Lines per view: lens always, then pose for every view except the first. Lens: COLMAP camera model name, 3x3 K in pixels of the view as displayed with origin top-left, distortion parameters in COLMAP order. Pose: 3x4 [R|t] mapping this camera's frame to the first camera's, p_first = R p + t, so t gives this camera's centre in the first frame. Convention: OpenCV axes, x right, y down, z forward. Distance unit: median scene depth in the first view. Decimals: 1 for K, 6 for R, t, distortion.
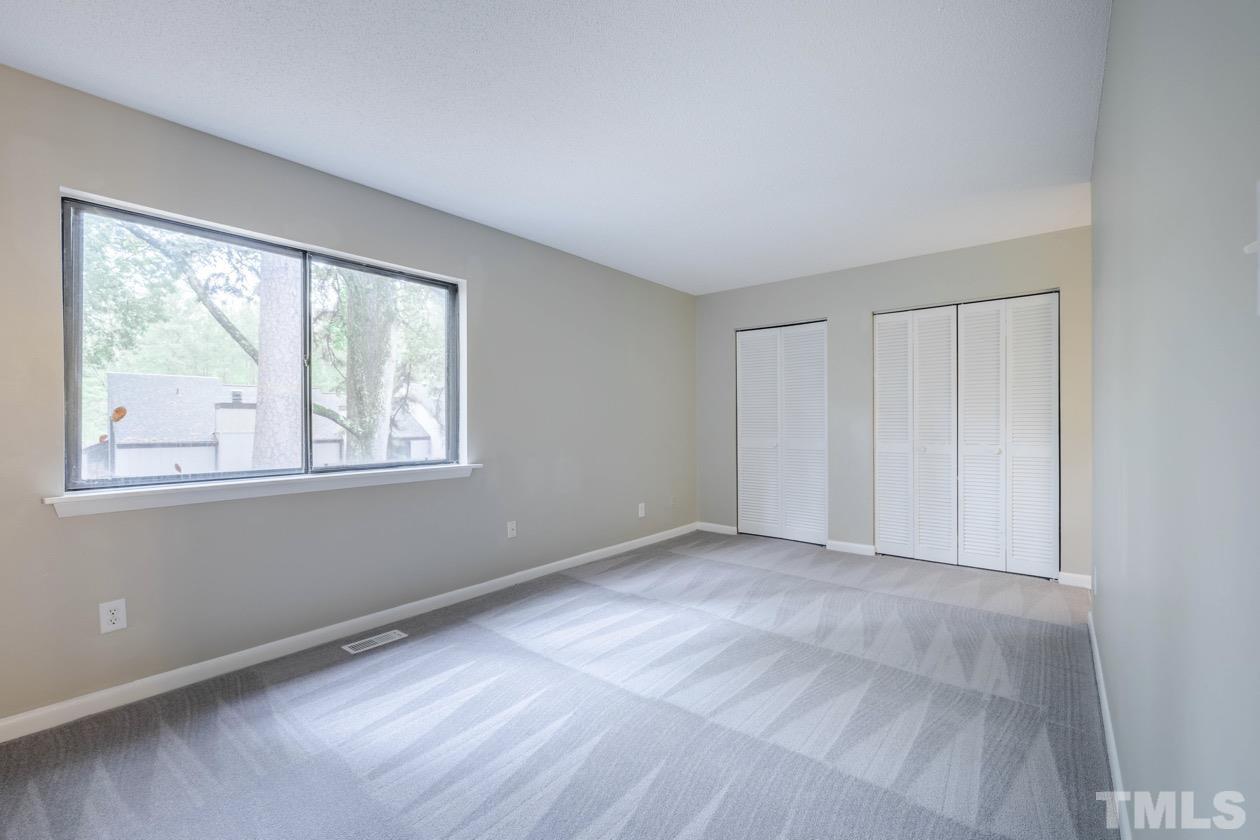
lens RADIAL K [[539.4, 0, 624.3], [0, 539.4, 418.7], [0, 0, 1]] dist [-0.001255, 0.000215]
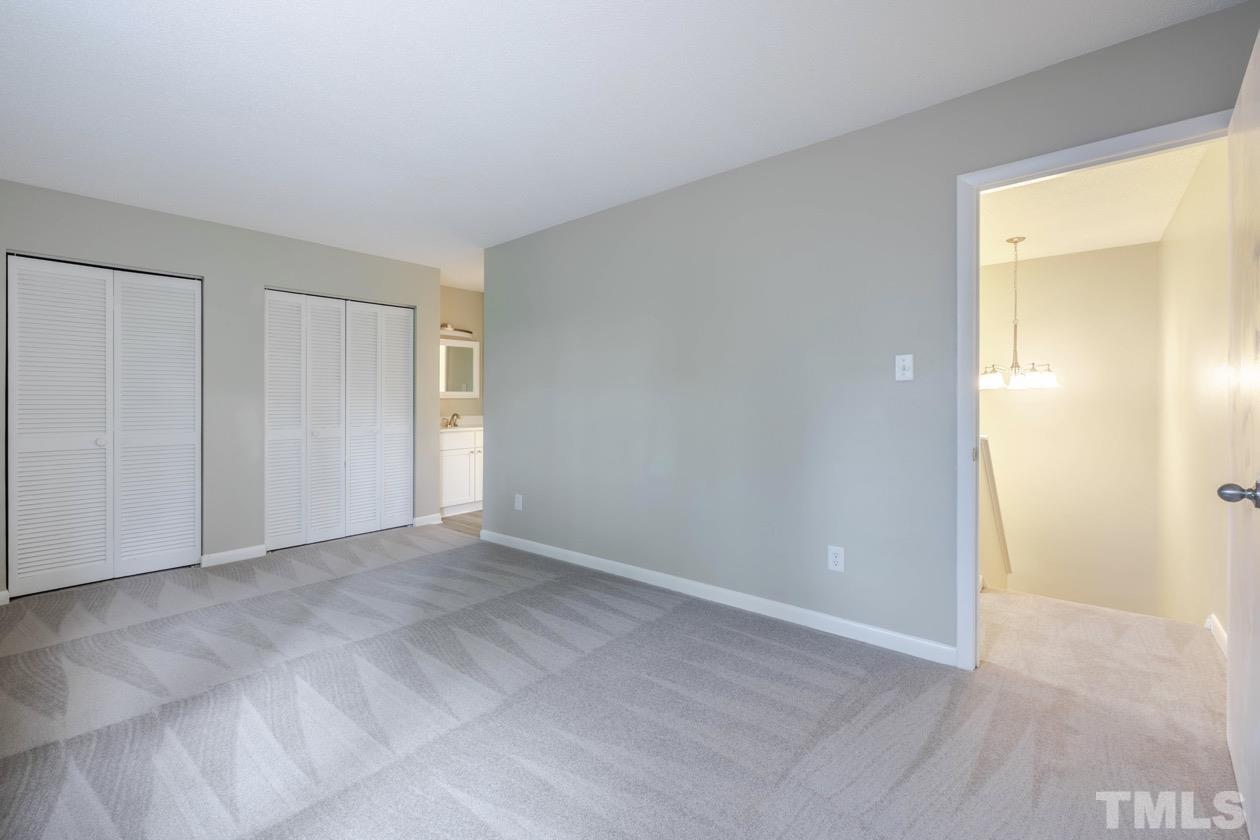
lens RADIAL K [[539.4, 0, 629.4], [0, 539.4, 408.6], [0, 0, 1]] dist [-0.001255, 0.000215]
pose [[-0.007913, -0.003719, 0.999962, -0.608604], [0.001457, 0.999992, 0.003730, 0.007474], [-0.999968, 0.001487, -0.007907, 0.543551]]
